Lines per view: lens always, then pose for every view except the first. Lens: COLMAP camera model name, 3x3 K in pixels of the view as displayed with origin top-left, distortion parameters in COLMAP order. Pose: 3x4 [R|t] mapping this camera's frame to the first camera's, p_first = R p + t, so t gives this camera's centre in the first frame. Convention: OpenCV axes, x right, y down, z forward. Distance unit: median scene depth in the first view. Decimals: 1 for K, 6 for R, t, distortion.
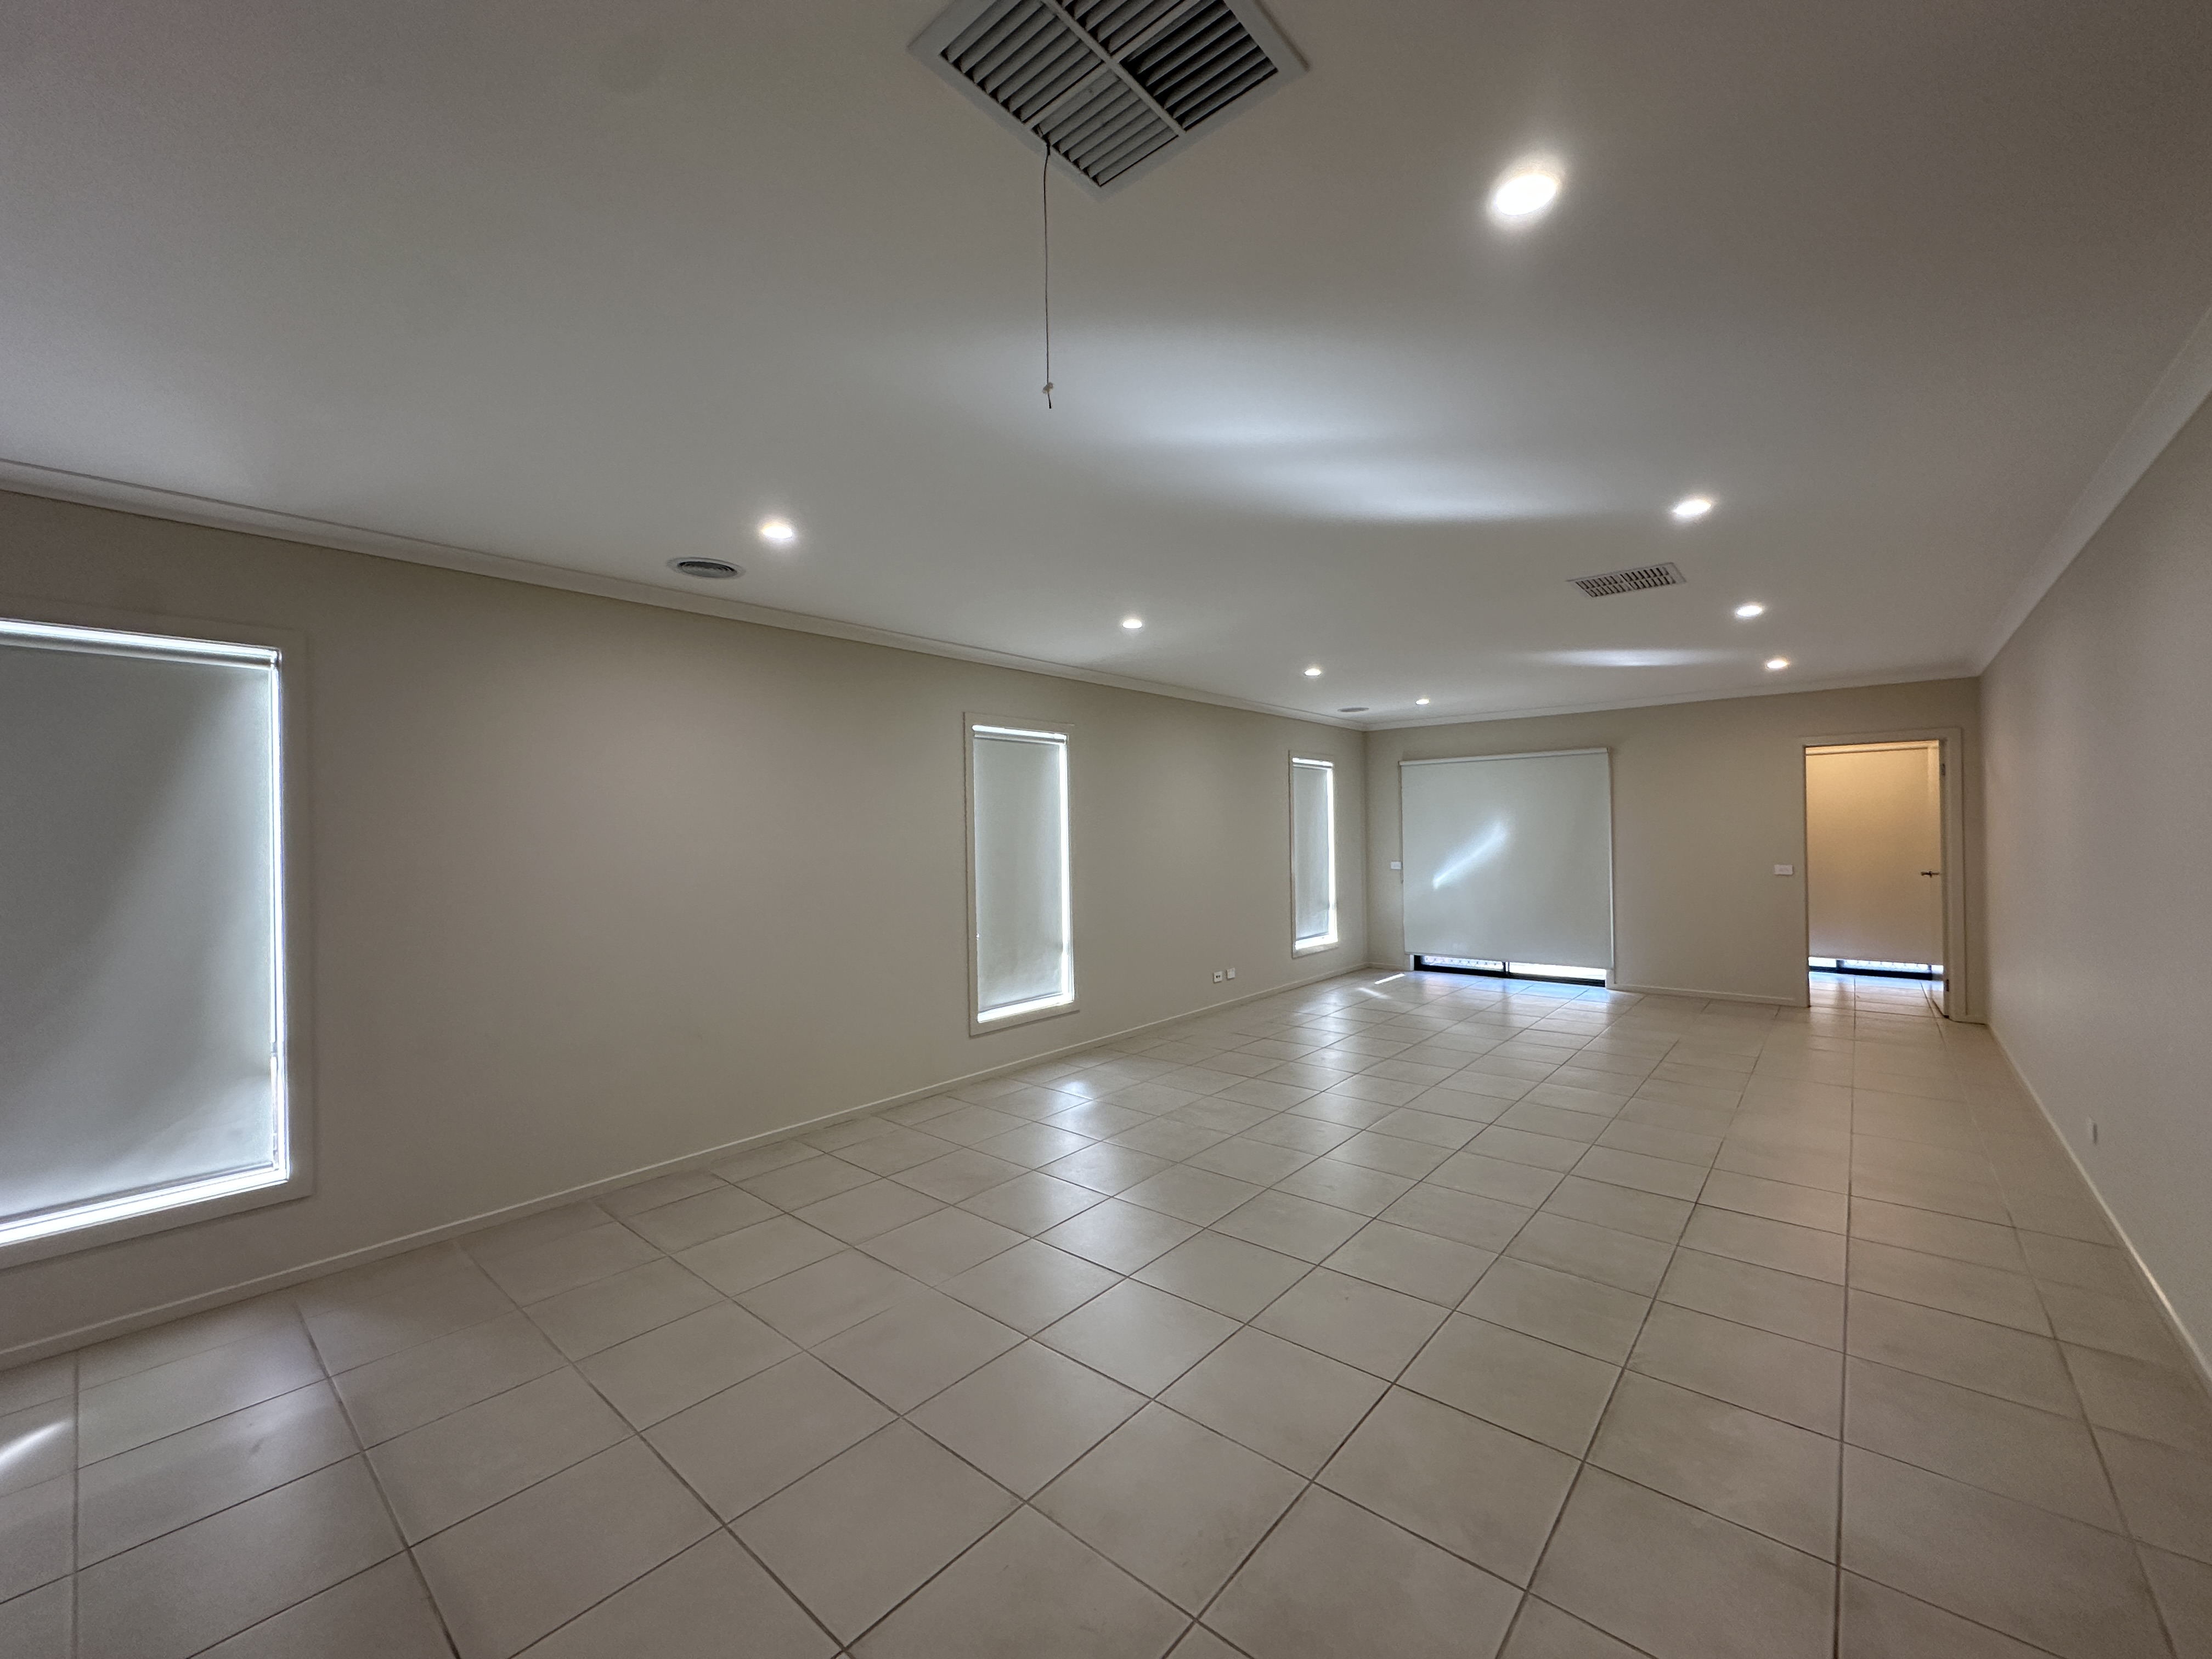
lens RADIAL K [[878.3, 0, 1108.7], [0, 878.3, 819.1], [0, 0, 1]] dist [0.000330, 0.000130]
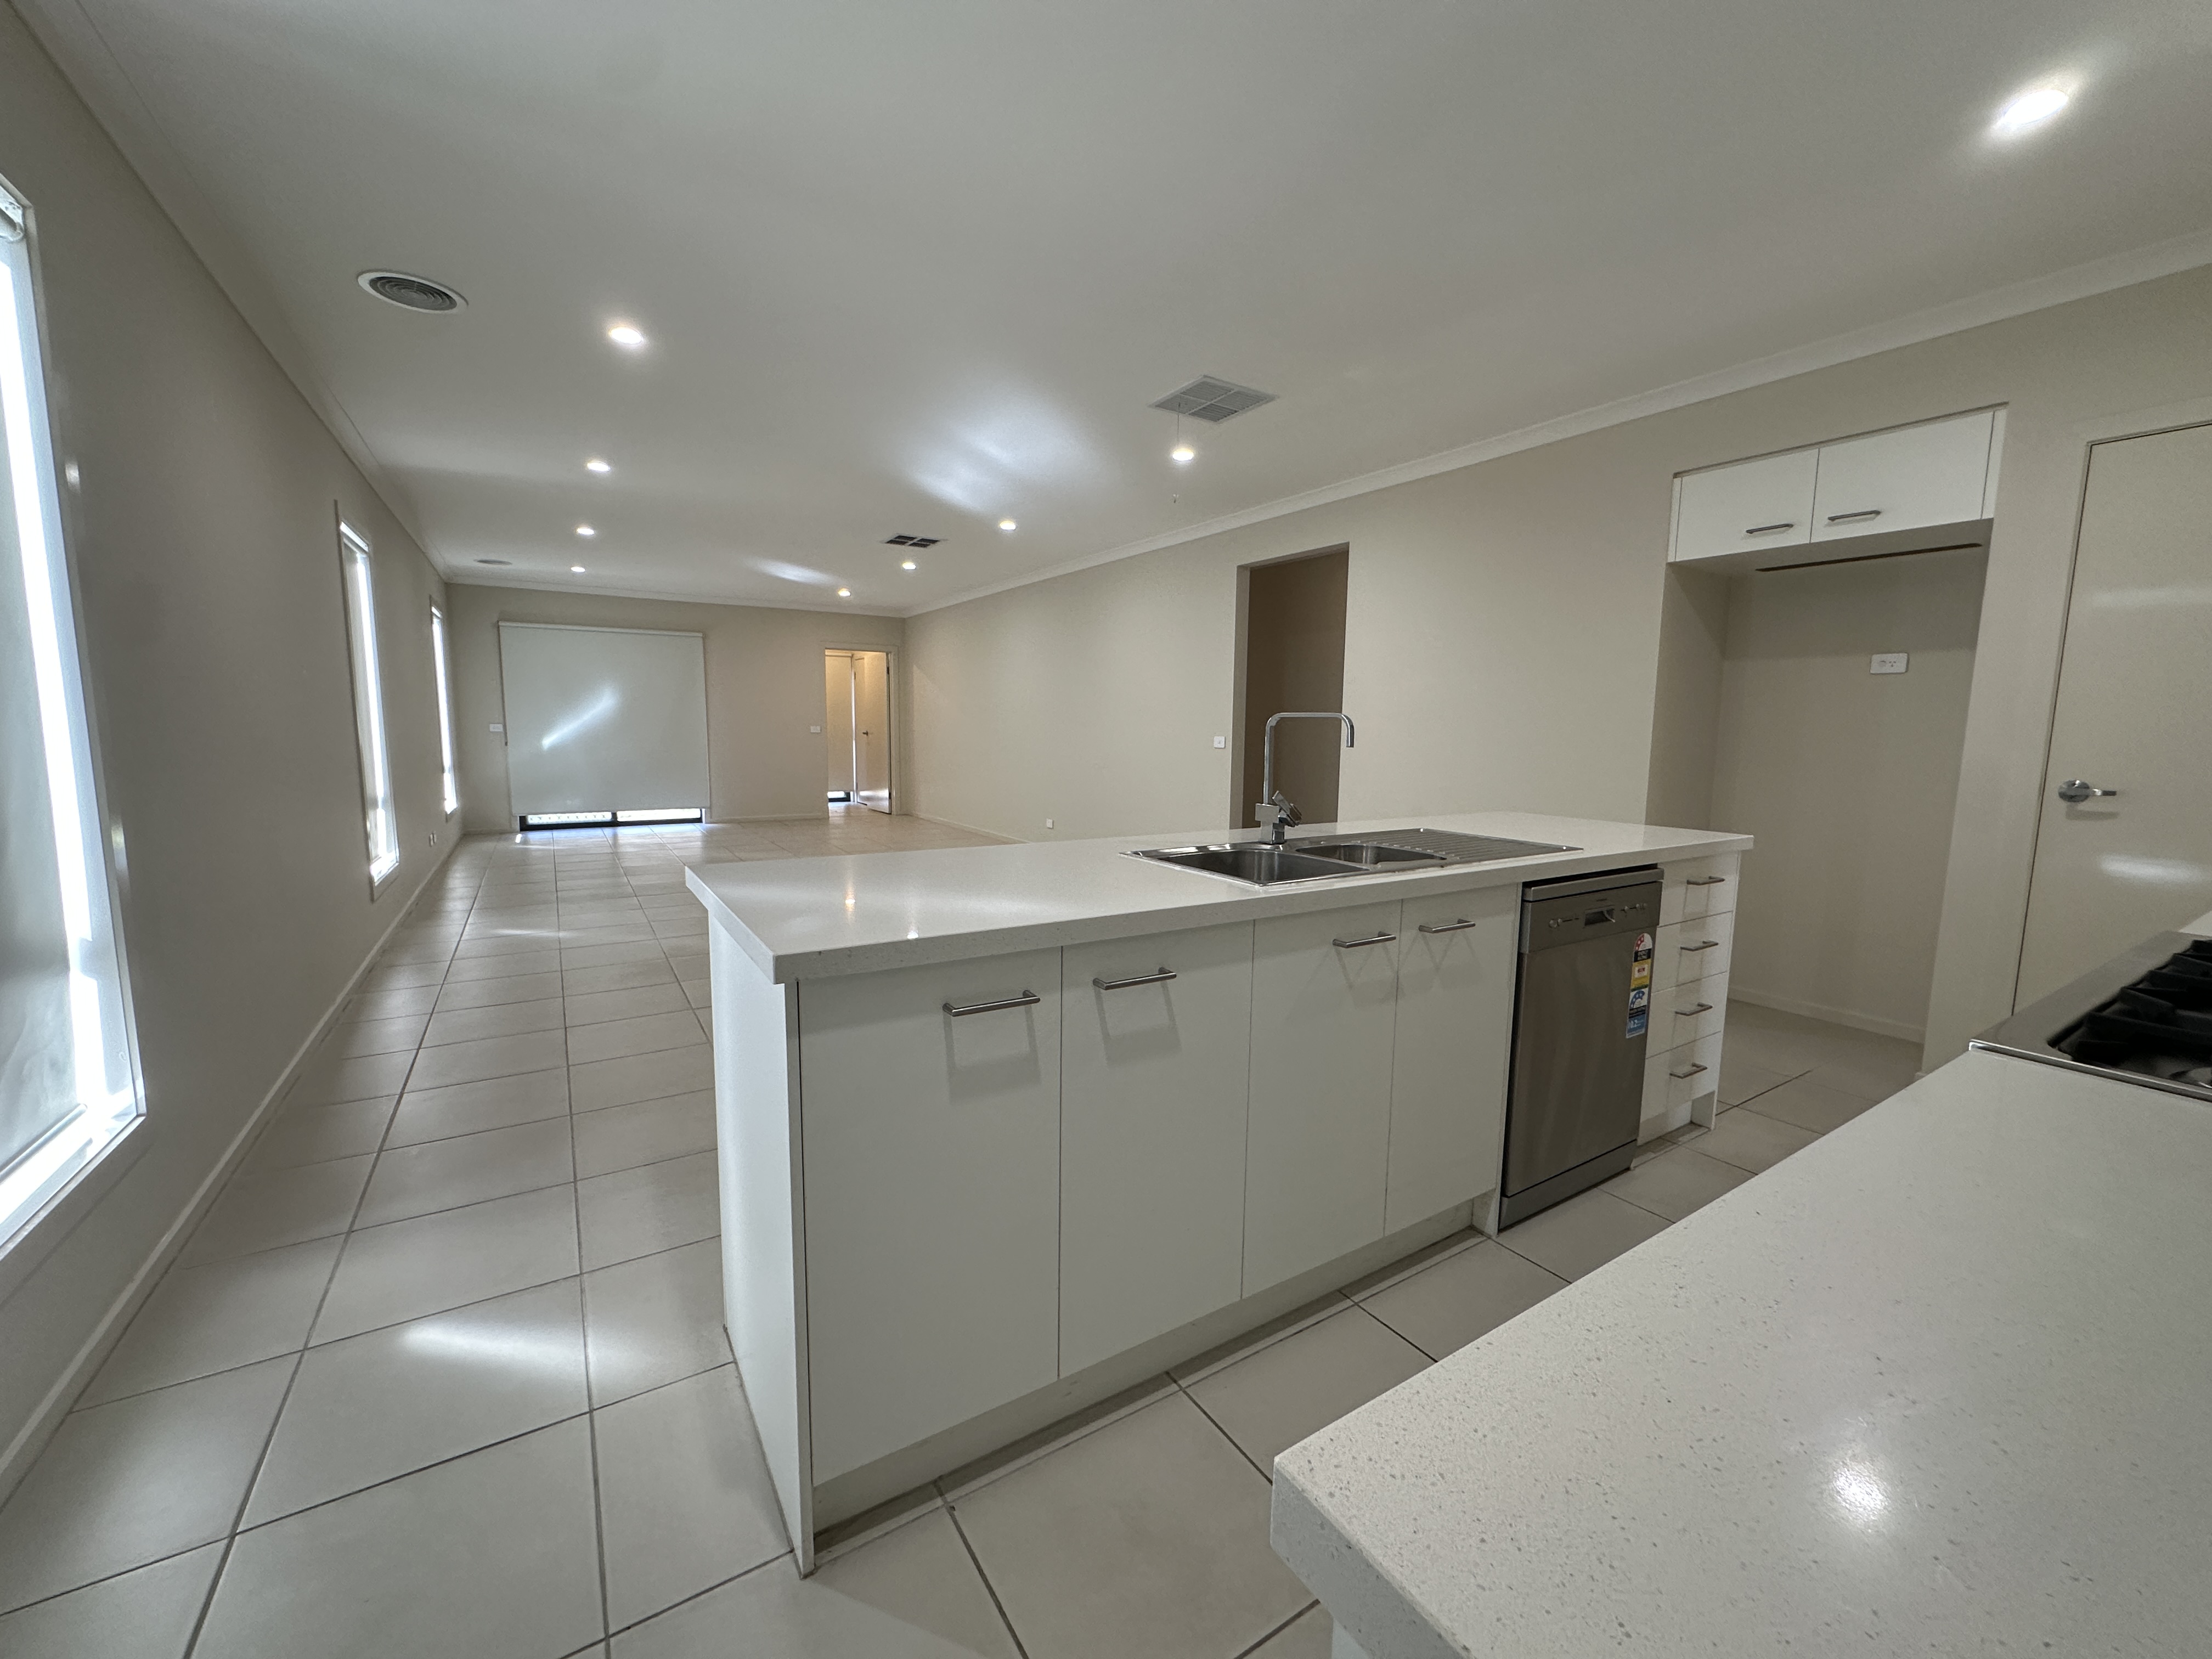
lens RADIAL K [[878.3, 0, 1100.0], [0, 878.3, 832.2], [0, 0, 1]] dist [0.000330, 0.000130]
pose [[0.297692, -0.100211, 0.949388, -0.452994], [-0.033700, 0.992752, 0.115355, 0.035111], [-0.954067, -0.066335, 0.292157, 0.059073]]
